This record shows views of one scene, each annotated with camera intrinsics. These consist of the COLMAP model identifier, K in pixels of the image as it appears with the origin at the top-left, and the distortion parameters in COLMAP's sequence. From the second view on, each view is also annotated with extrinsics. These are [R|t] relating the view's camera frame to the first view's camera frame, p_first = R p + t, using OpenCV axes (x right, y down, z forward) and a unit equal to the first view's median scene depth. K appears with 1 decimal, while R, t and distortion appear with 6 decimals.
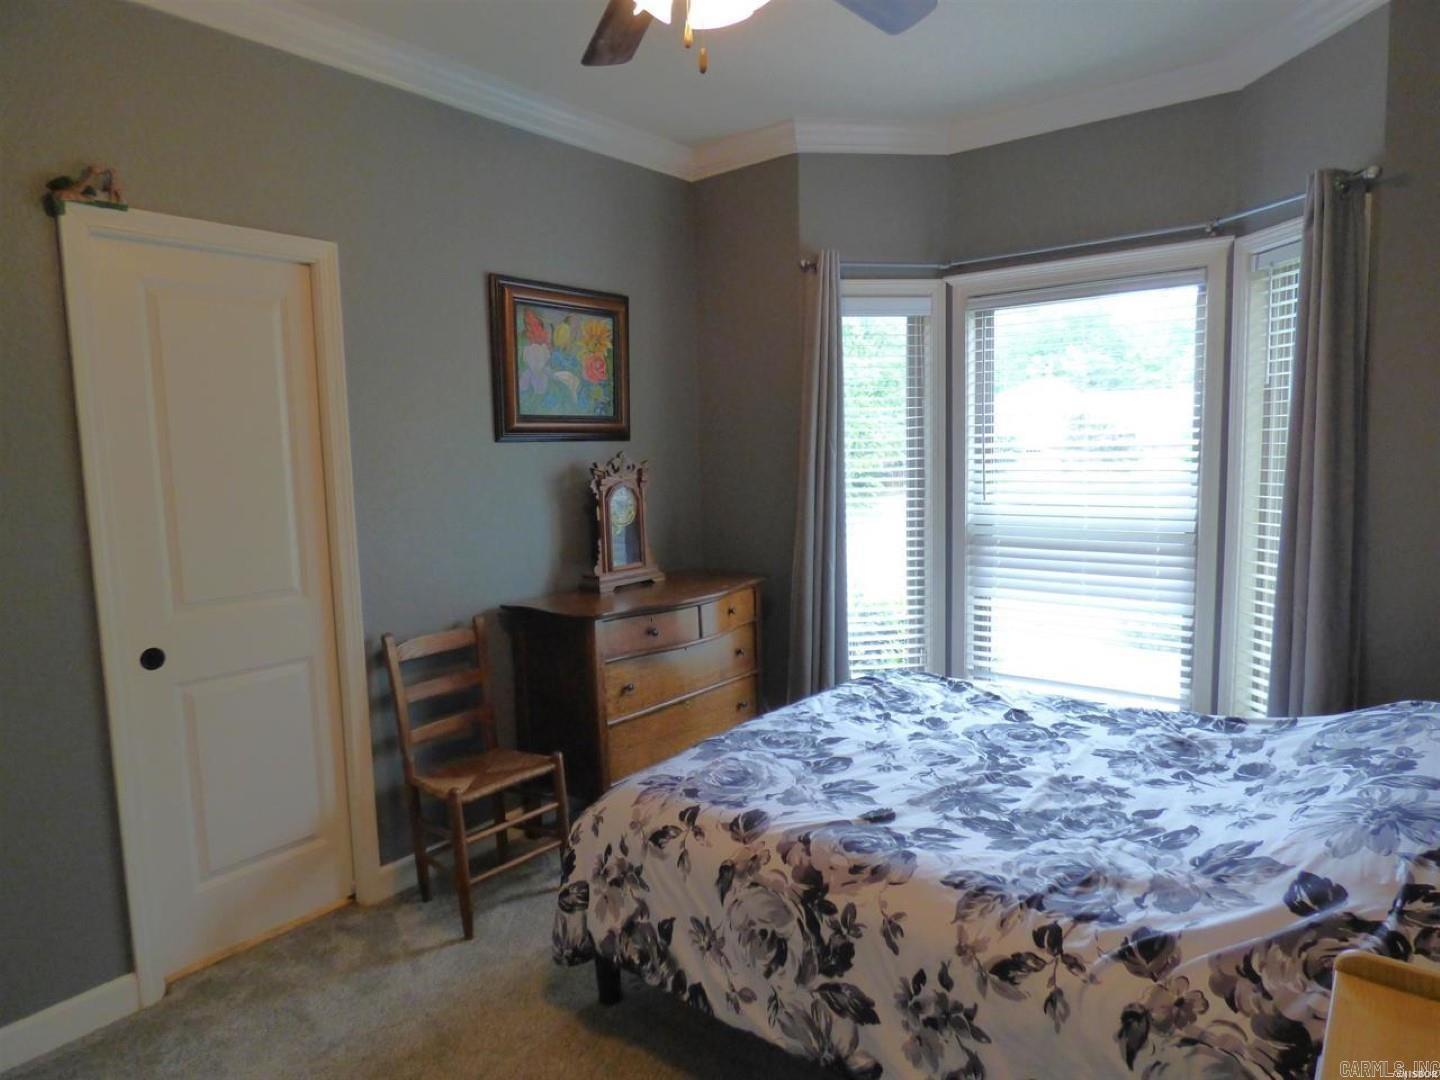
lens RADIAL K [[872.5, 0, 720.0], [0, 872.5, 540.0], [0, 0, 1]] dist [-0.009284, 0.002389]
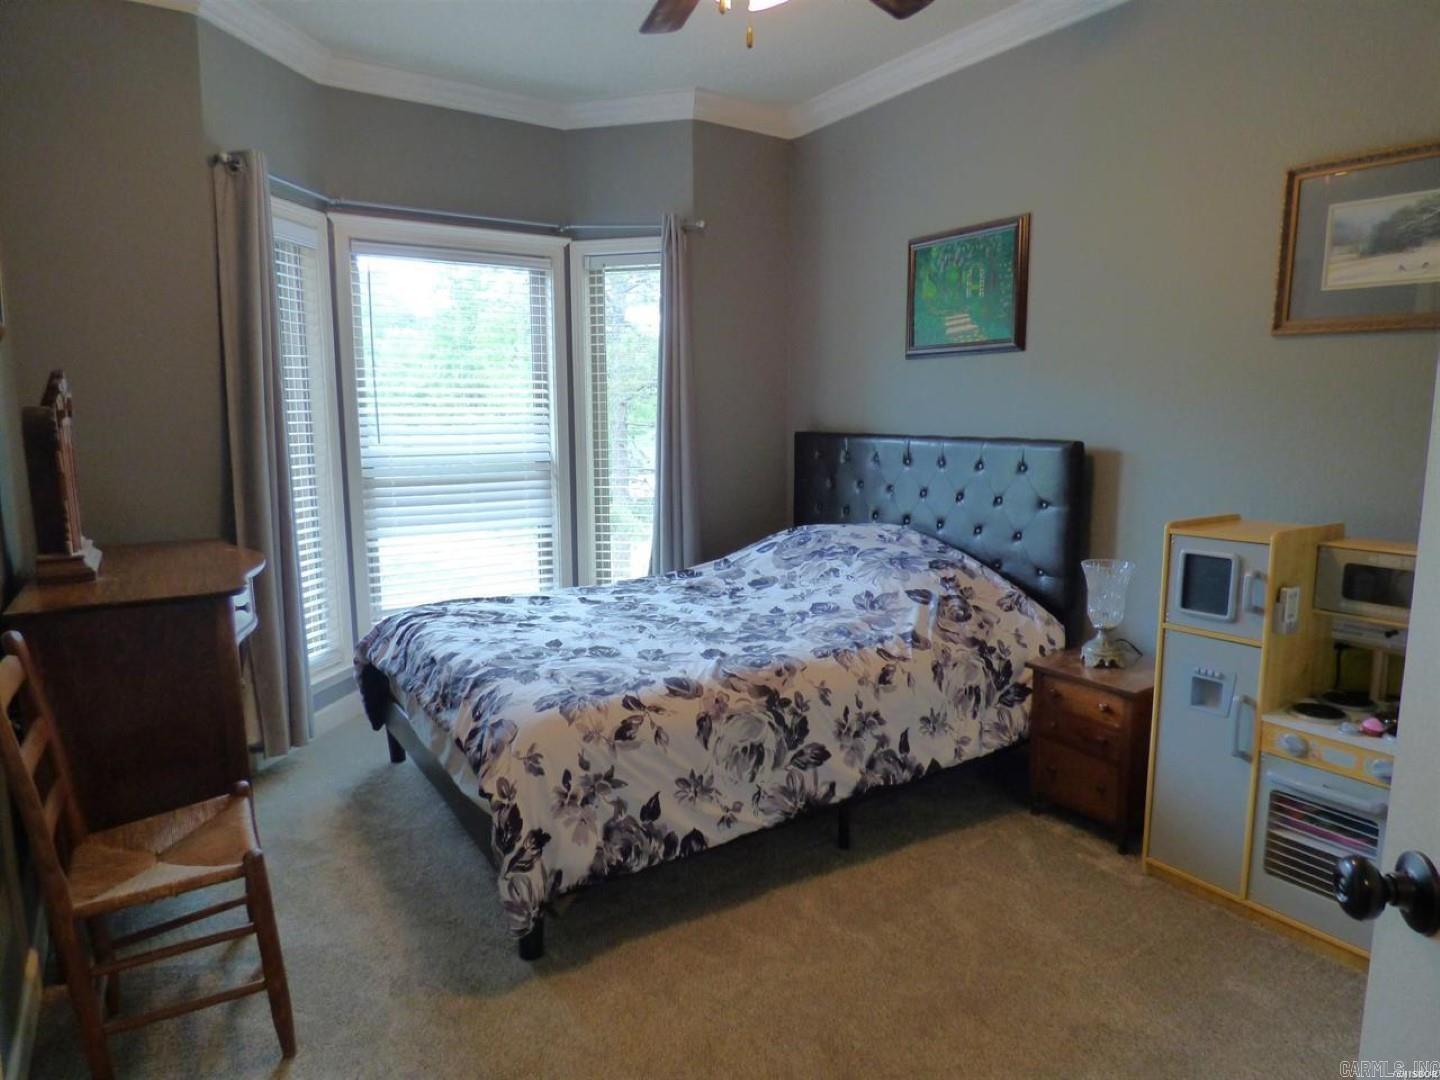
lens RADIAL K [[872.5, 0, 720.0], [0, 872.5, 540.0], [0, 0, 1]] dist [-0.009284, 0.002389]
pose [[0.318935, -0.115680, 0.940690, -0.994073], [0.099828, 0.991103, 0.088033, 0.031553], [-0.942504, 0.065830, 0.327646, 0.534361]]
